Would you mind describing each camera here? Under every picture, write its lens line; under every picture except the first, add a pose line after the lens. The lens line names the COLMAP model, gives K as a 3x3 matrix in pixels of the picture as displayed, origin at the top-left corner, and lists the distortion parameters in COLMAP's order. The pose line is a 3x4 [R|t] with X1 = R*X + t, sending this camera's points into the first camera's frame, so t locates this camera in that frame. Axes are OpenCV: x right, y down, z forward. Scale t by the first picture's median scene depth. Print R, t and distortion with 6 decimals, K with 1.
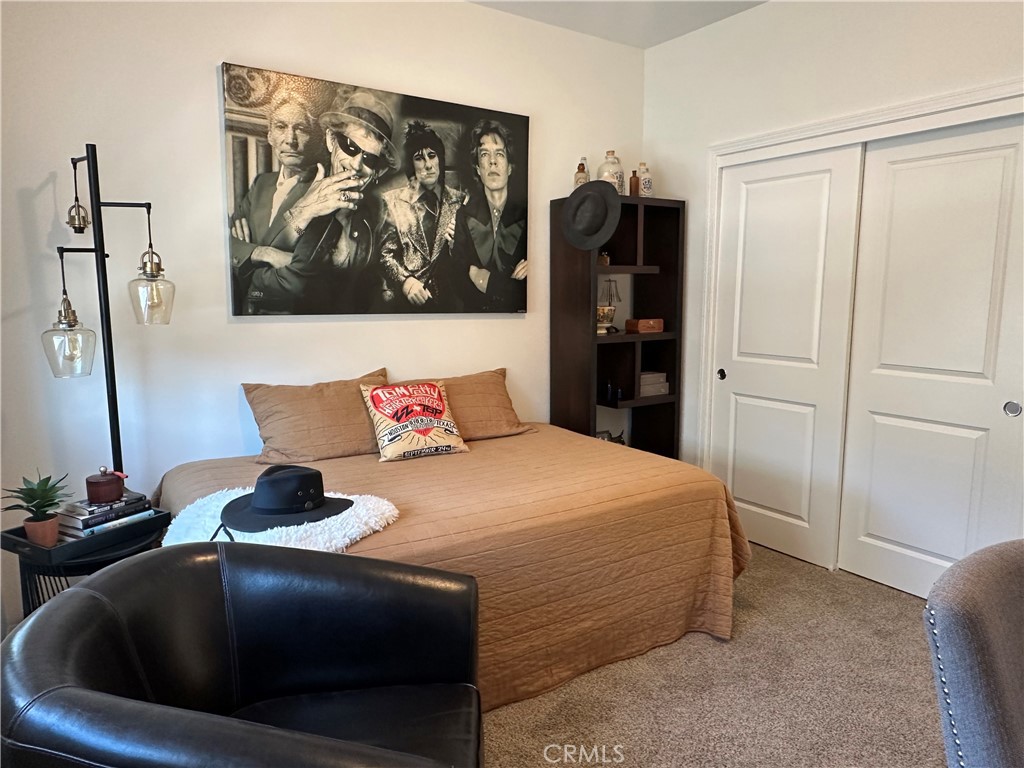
lens RADIAL K [[691.8, 0, 509.7], [0, 691.8, 382.4], [0, 0, 1]] dist [0.003662, -0.000842]
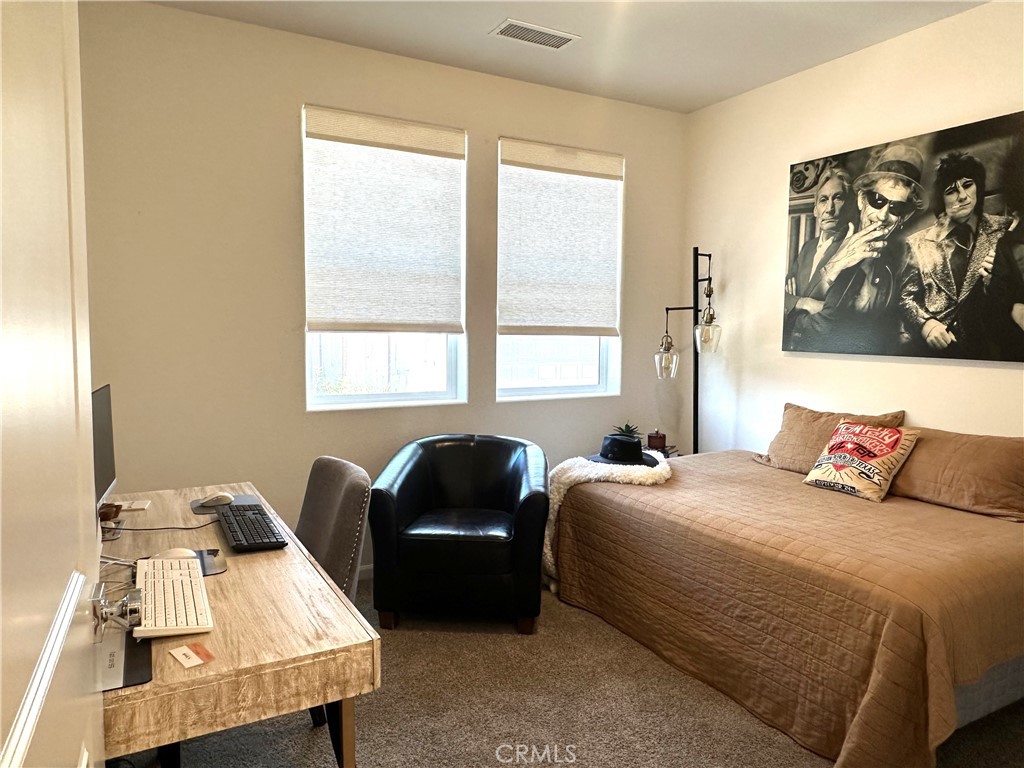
lens RADIAL K [[691.8, 0, 510.3], [0, 691.8, 384.5], [0, 0, 1]] dist [0.003662, -0.000842]
pose [[-0.070143, 0.079816, -0.994339, 0.897660], [-0.138184, 0.986406, 0.088928, -0.072968], [0.987920, 0.143640, -0.058161, 0.530366]]
